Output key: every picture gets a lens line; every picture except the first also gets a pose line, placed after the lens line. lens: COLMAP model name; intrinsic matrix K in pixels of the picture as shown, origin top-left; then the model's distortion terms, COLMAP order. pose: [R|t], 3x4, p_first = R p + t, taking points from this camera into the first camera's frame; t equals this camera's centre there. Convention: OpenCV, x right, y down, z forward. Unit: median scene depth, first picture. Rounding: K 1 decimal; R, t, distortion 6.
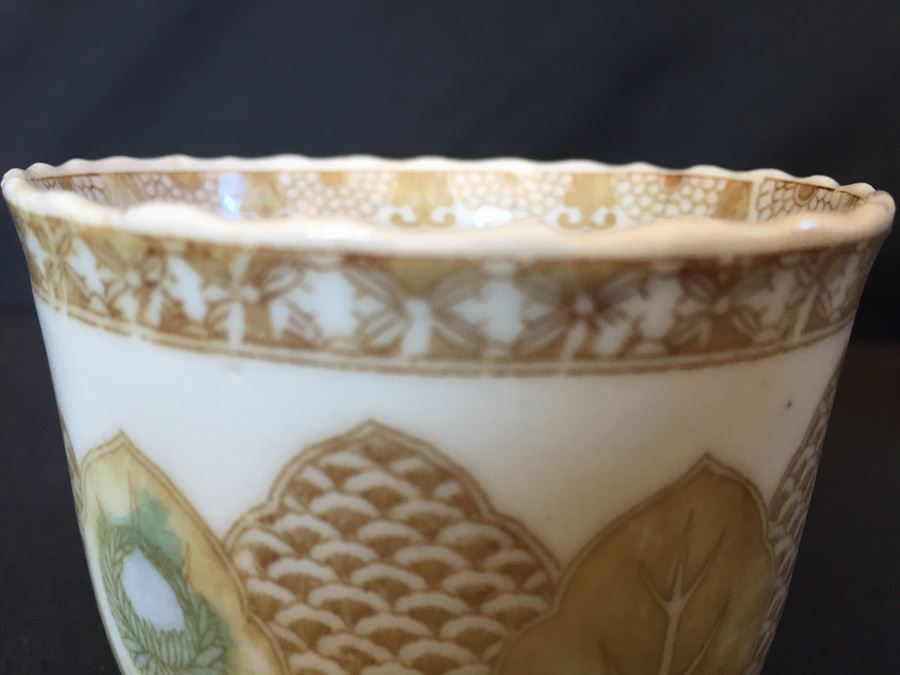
lens RADIAL K [[842.7, 0, 450.0], [0, 842.7, 337.5], [0, 0, 1]] dist [0.086300, -0.241551]
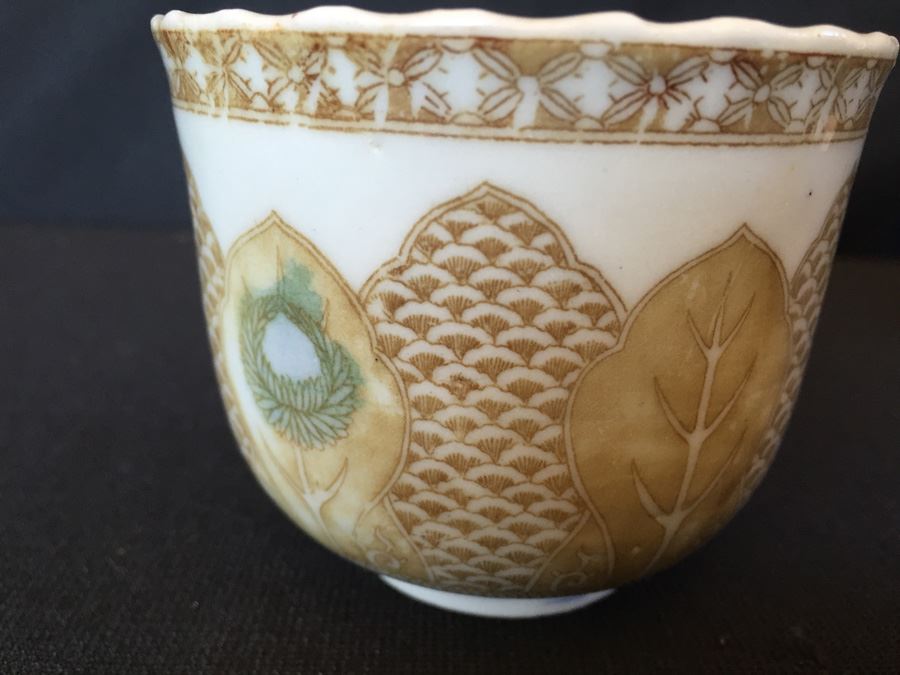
lens RADIAL K [[842.7, 0, 450.0], [0, 842.7, 337.5], [0, 0, 1]] dist [0.086300, -0.241551]
pose [[0.999900, 0.012994, -0.005655, -0.128217], [-0.012694, 0.998664, 0.050095, 0.251206], [0.006298, -0.050018, 0.998728, -0.277678]]
